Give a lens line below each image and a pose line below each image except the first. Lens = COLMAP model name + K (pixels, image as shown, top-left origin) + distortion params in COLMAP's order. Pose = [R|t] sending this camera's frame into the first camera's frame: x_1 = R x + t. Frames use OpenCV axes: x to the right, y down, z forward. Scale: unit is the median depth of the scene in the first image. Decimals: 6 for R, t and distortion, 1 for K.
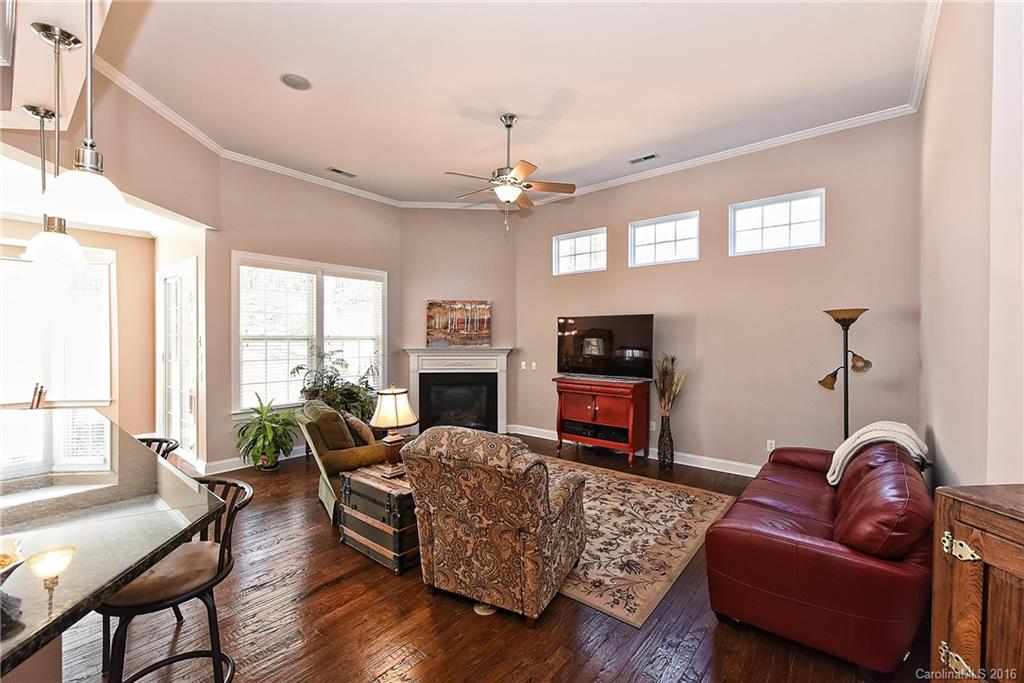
lens RADIAL K [[425.4, 0, 519.4], [0, 425.4, 343.8], [0, 0, 1]] dist [0.000667, -0.000118]
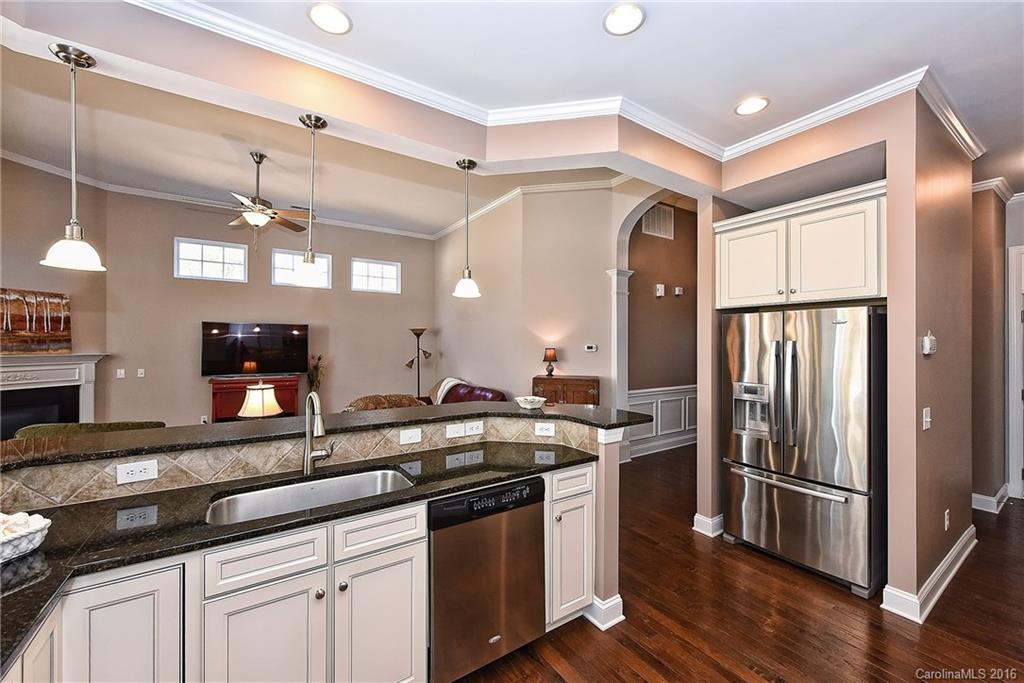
lens RADIAL K [[396.3, 0, 511.5], [0, 396.3, 343.3], [0, 0, 1]] dist [-0.001005, -0.000891]
pose [[0.298654, 0.000388, 0.954361, -0.529894], [0.011541, 0.999925, -0.004018, 0.001543], [-0.954292, 0.012214, 0.298628, 0.004866]]
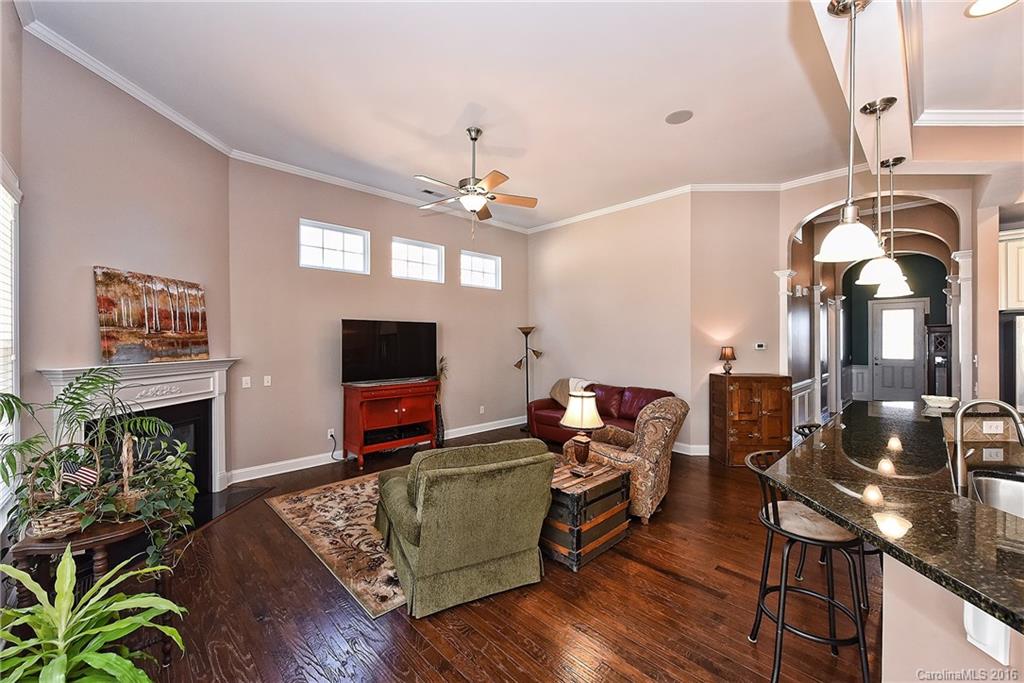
lens RADIAL K [[396.3, 0, 513.6], [0, 396.3, 343.4], [0, 0, 1]] dist [-0.001005, -0.000891]
pose [[0.124516, -0.008382, 0.992182, -0.599197], [0.018302, 0.999814, 0.006149, -0.010356], [-0.992049, 0.017393, 0.124646, 0.487459]]
